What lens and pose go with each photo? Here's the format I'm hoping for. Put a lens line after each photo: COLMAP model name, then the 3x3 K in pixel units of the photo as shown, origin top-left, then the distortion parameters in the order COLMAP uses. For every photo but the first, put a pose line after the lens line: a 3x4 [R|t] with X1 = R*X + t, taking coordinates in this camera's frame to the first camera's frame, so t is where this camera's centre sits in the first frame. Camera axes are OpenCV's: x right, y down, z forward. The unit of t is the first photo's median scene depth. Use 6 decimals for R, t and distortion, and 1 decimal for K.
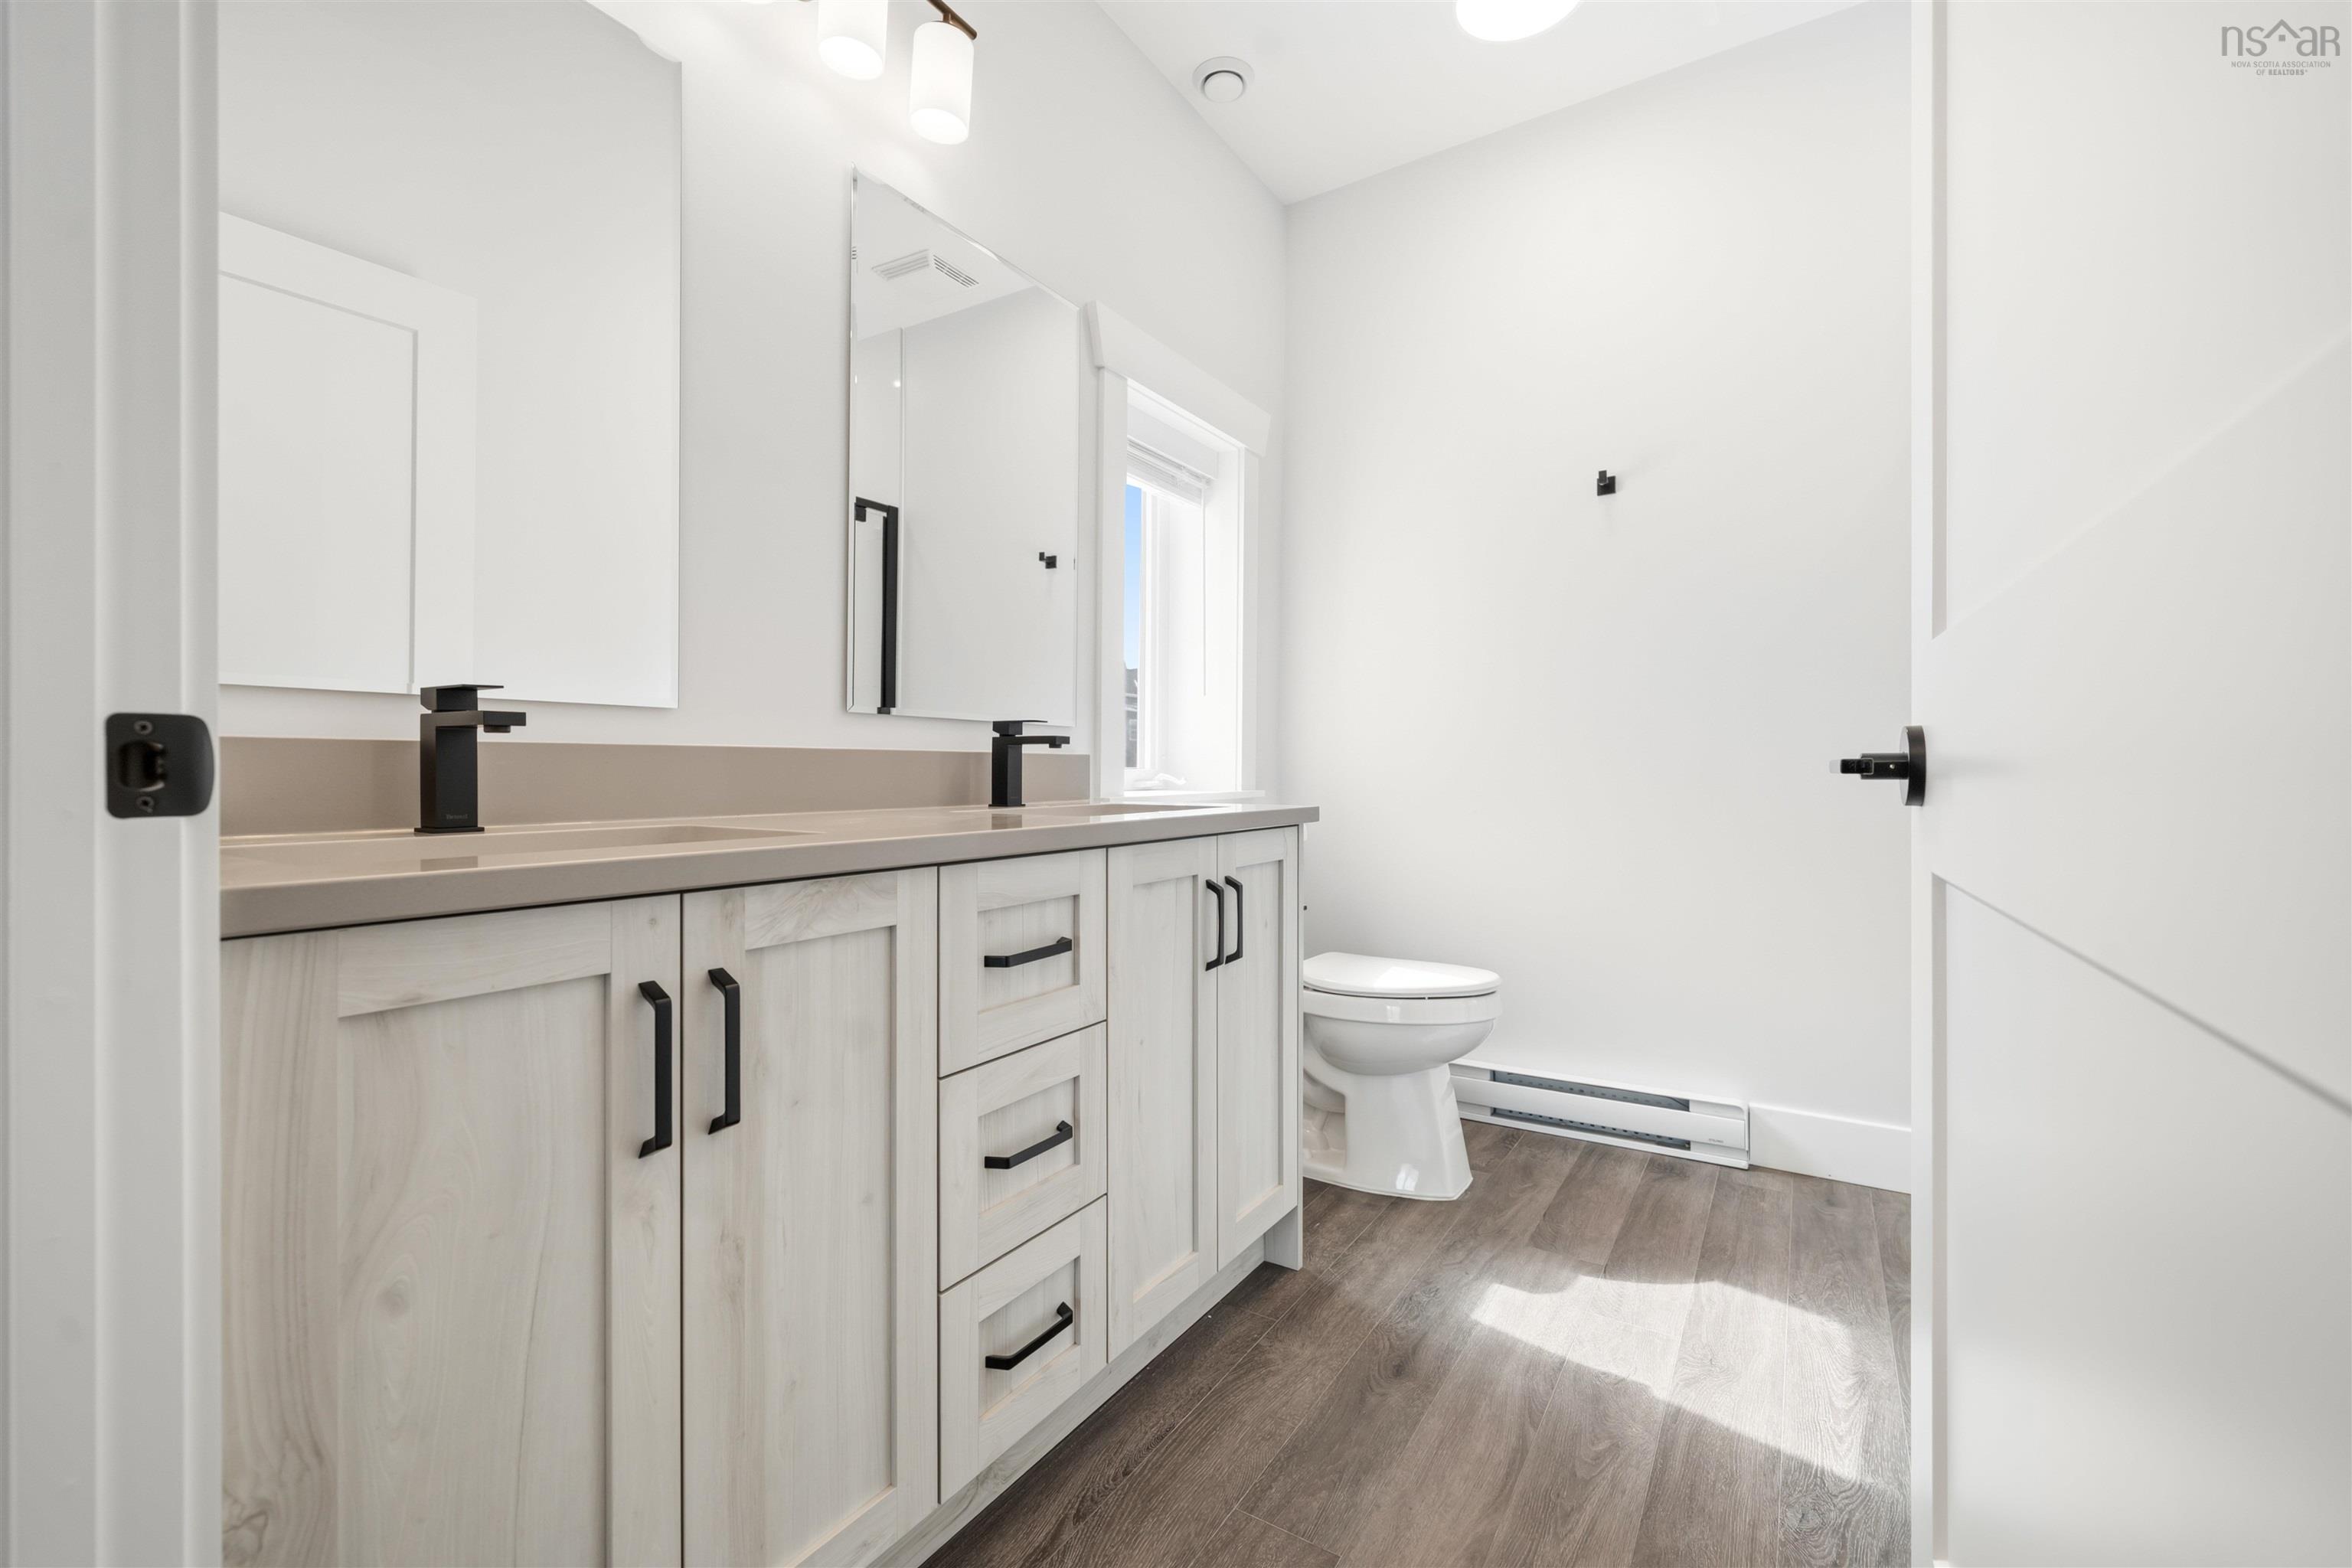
lens RADIAL K [[986.9, 0, 1173.0], [0, 986.9, 767.2], [0, 0, 1]] dist [0.001737, 0.000059]
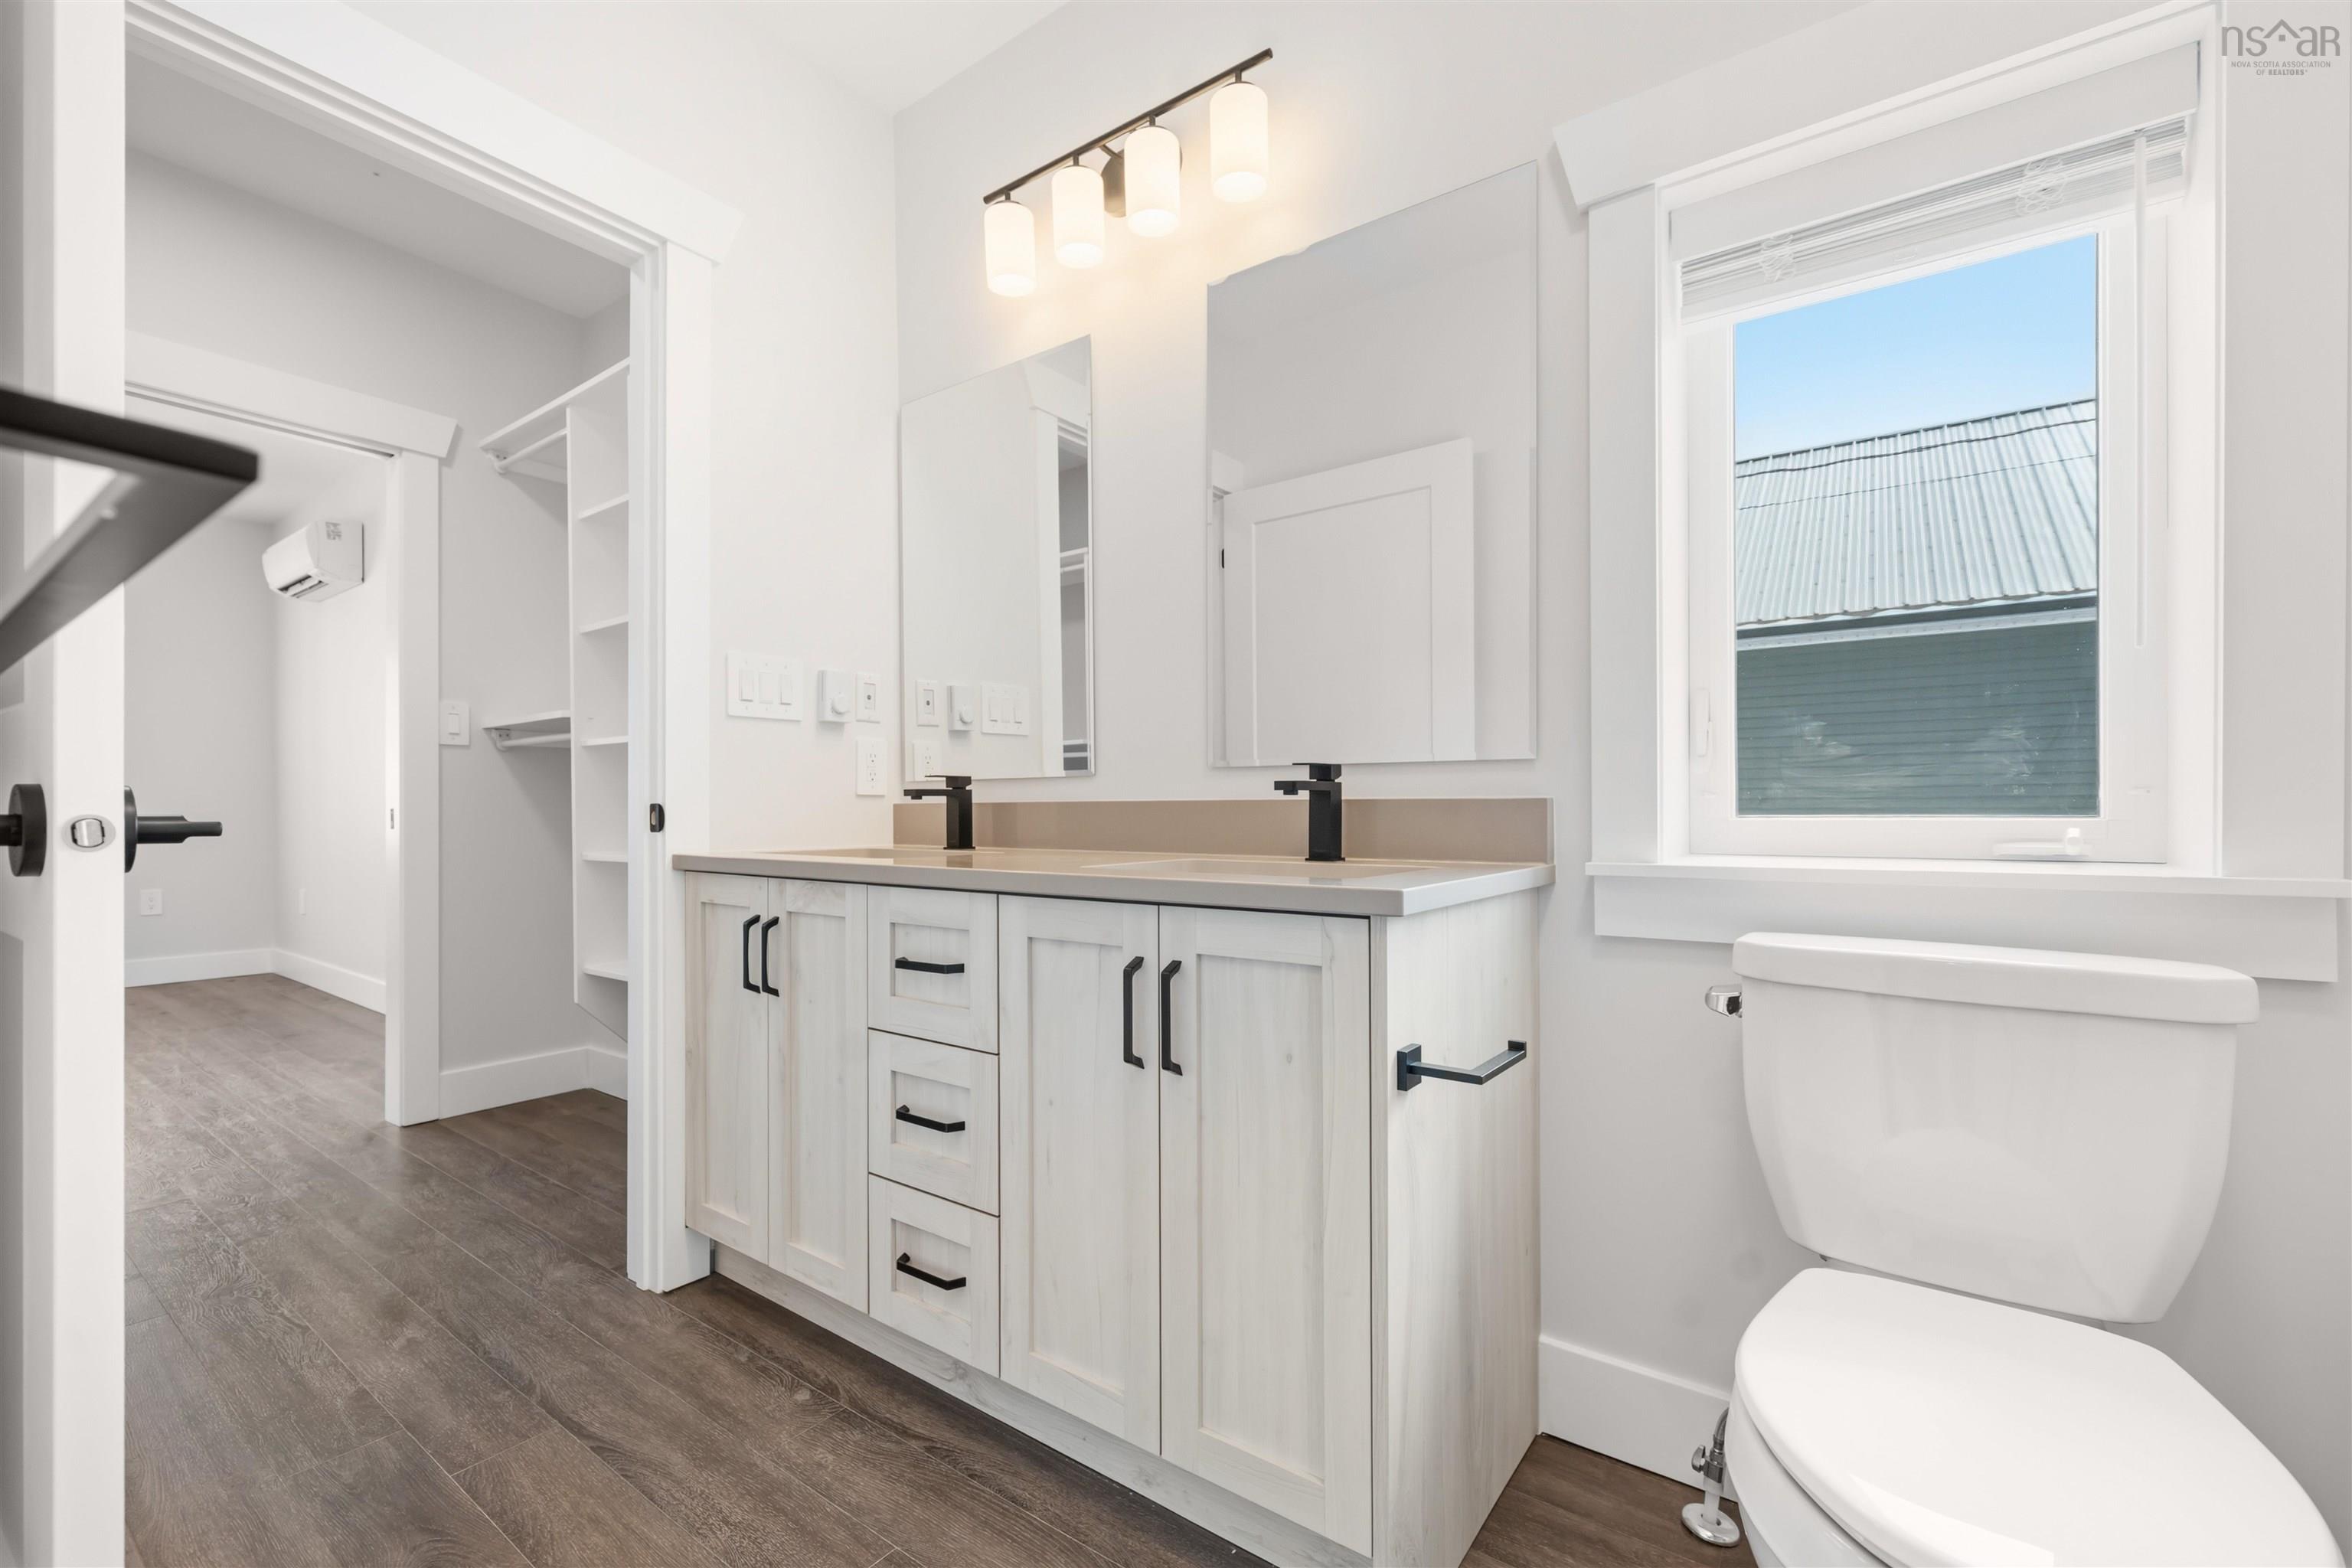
lens RADIAL K [[992.5, 0, 1176.4], [0, 992.5, 804.2], [0, 0, 1]] dist [0.000511, 0.000065]
pose [[-0.060059, -0.003590, -0.998188, 1.049352], [0.003956, 0.999985, -0.003835, -0.011335], [0.998187, -0.004179, -0.060044, 1.326559]]
